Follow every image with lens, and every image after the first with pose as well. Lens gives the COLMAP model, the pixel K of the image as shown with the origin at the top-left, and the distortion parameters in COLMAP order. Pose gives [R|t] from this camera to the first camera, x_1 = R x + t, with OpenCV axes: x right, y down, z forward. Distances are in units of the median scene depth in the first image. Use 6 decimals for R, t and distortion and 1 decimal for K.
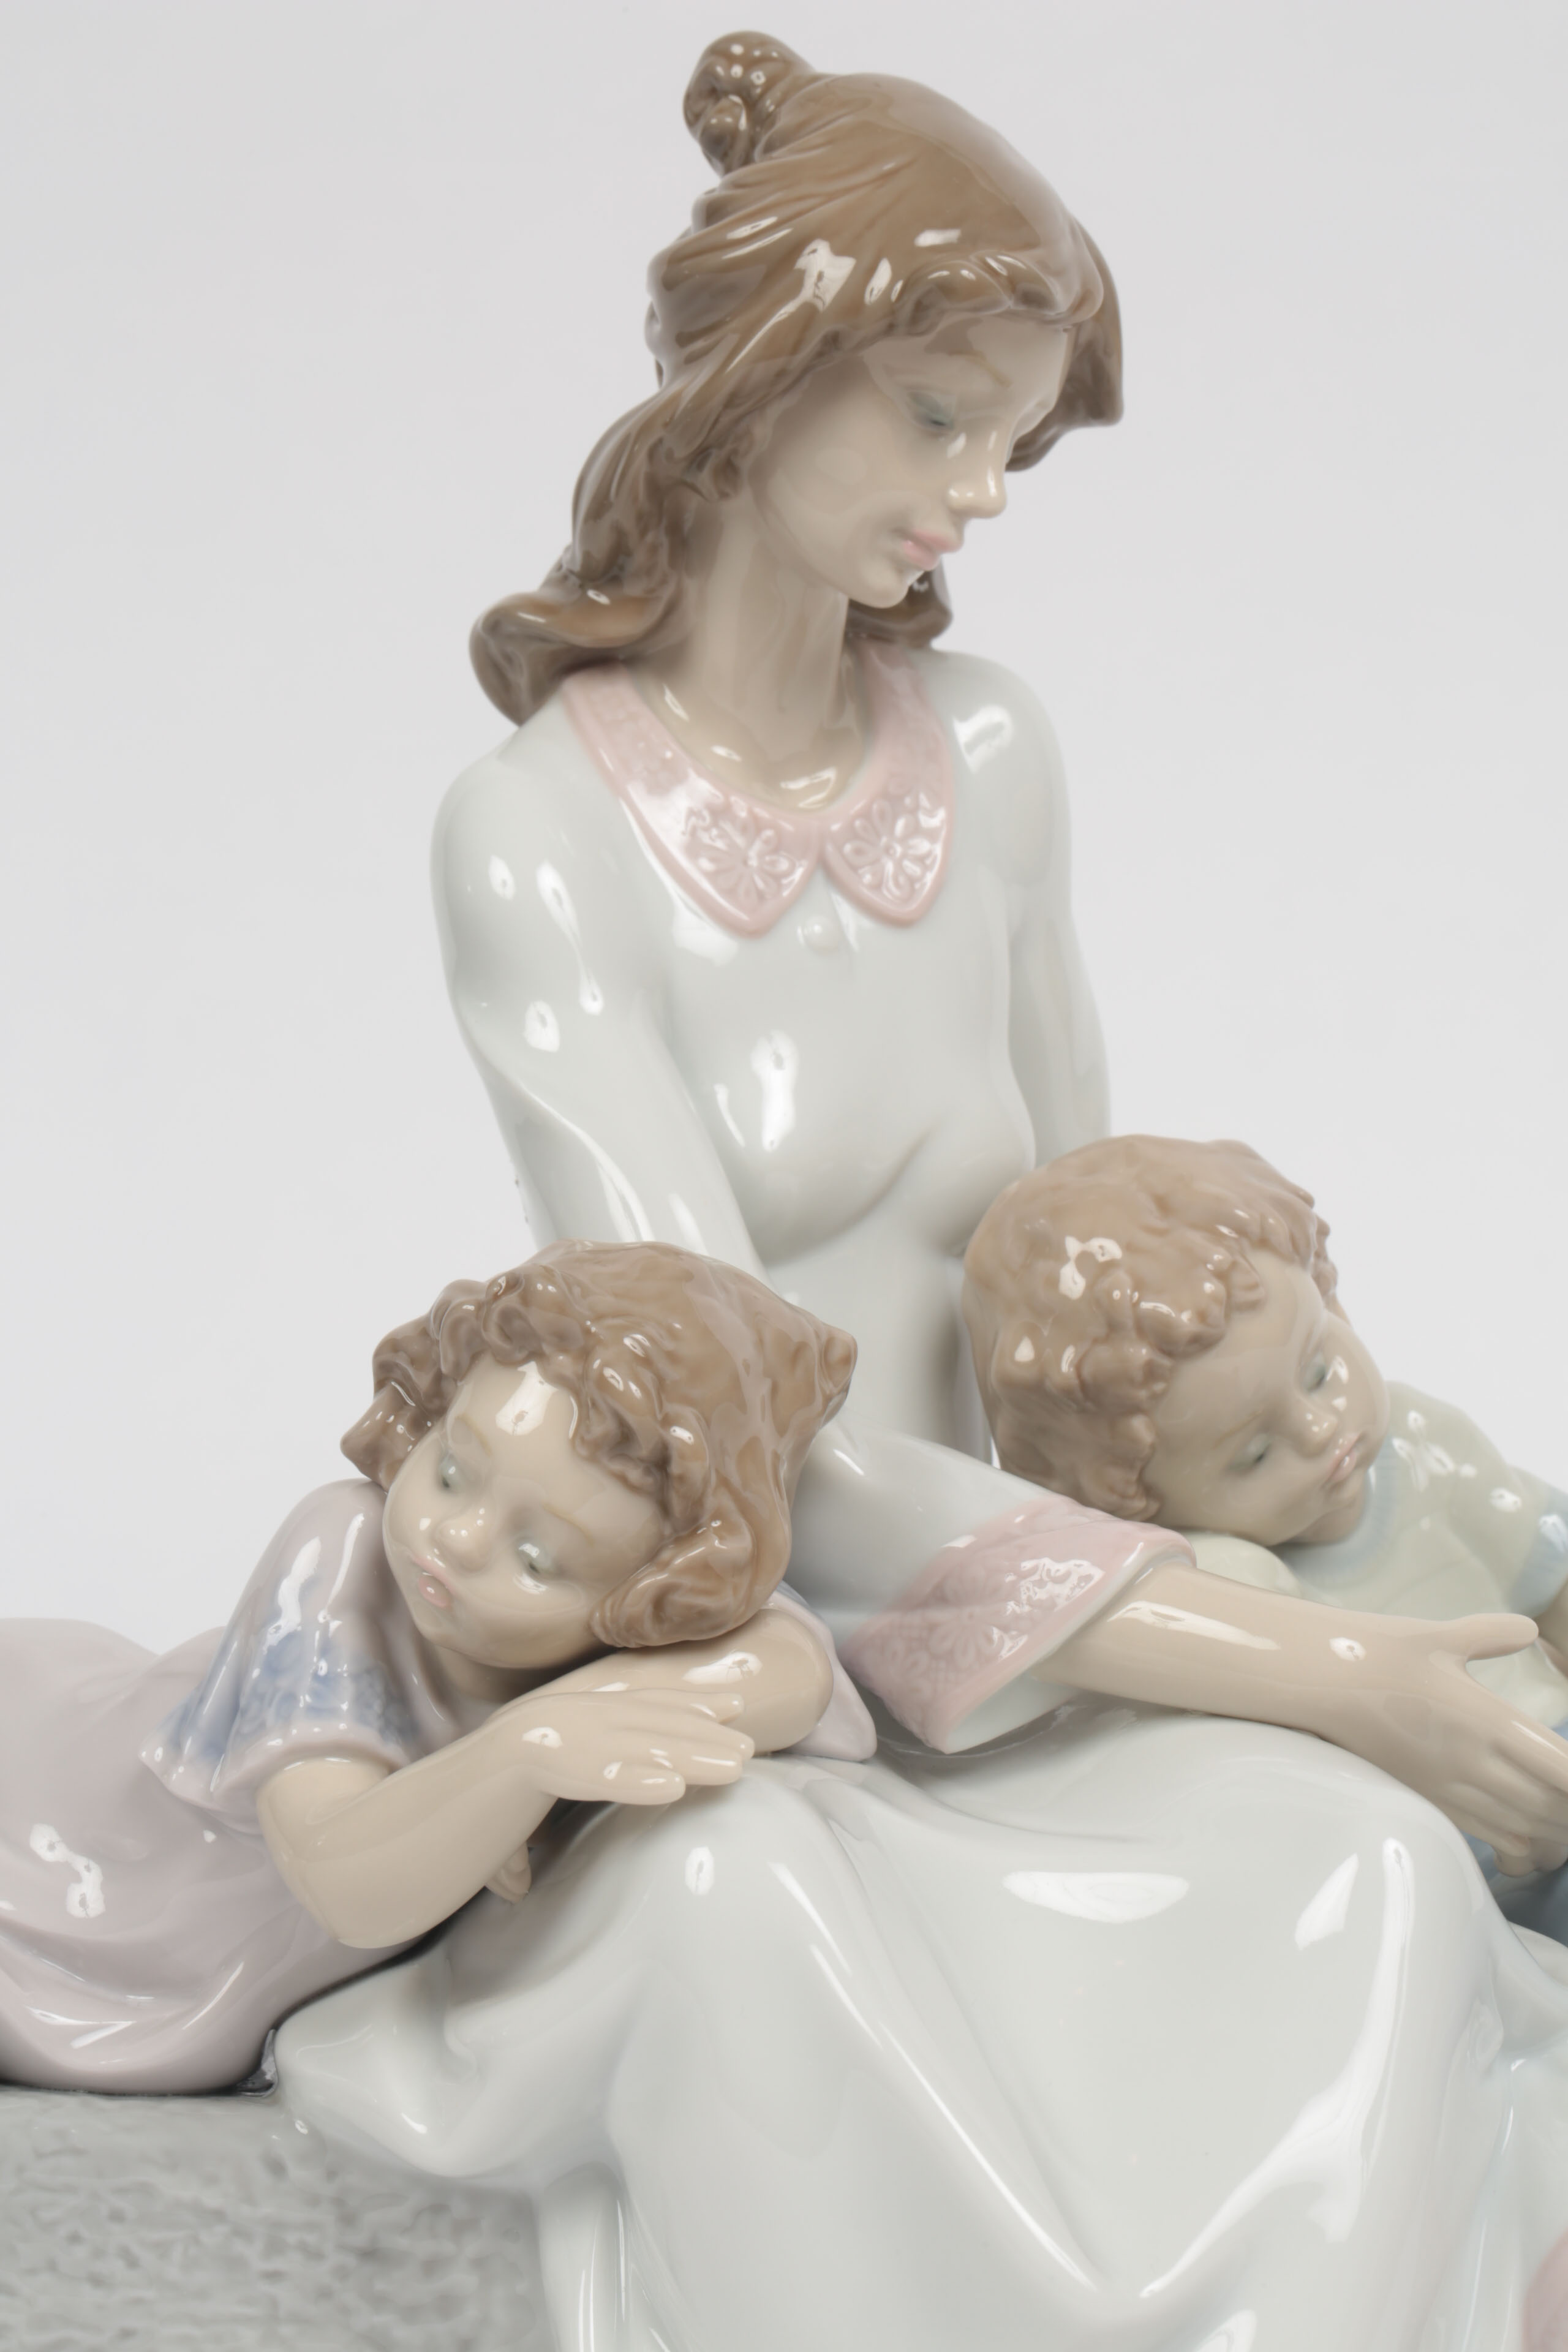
lens RADIAL K [[8138.2, 0, 793.5], [0, 8138.2, 1183.0], [0, 0, 1]] dist [0.021427, 0.000000]
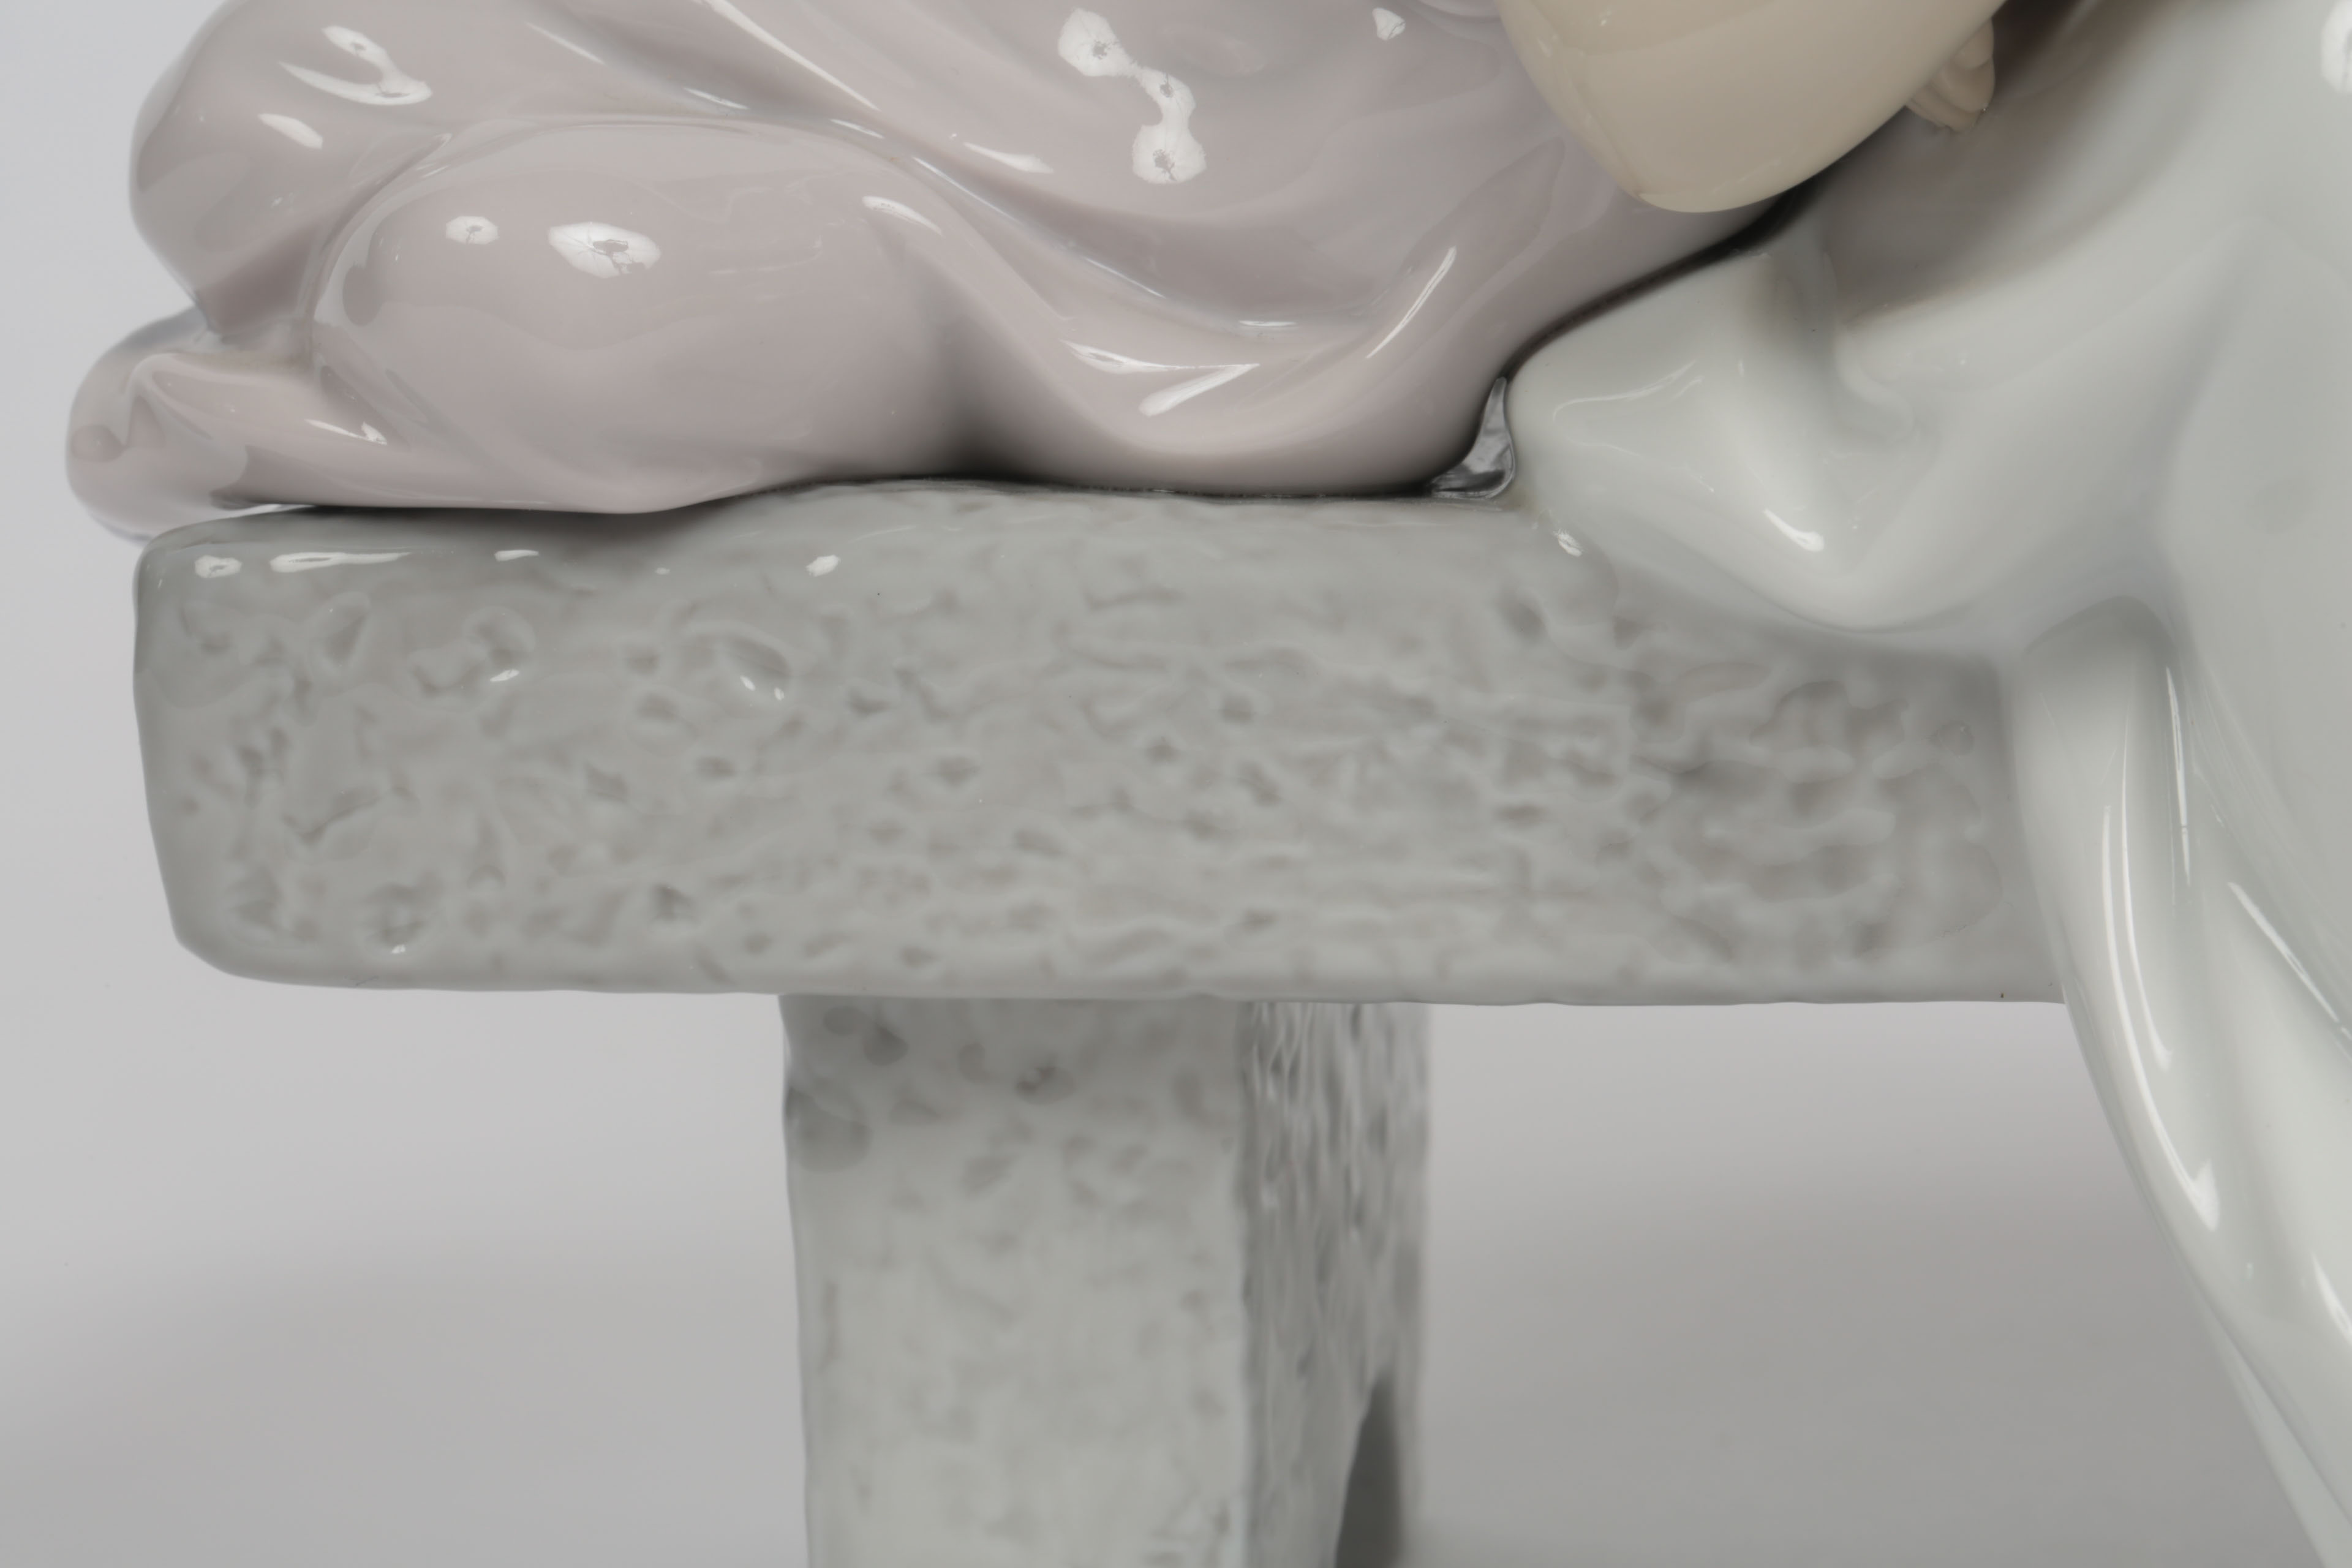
lens RADIAL K [[8138.2, 0, 1180.0], [0, 8138.2, 785.9], [0, 0, 1]] dist [0.021427, 0.000000]
pose [[0.998802, -0.011551, -0.047550, -0.060737], [0.017352, 0.992197, 0.123466, 0.063614], [0.045753, -0.124144, 0.991209, 0.451068]]
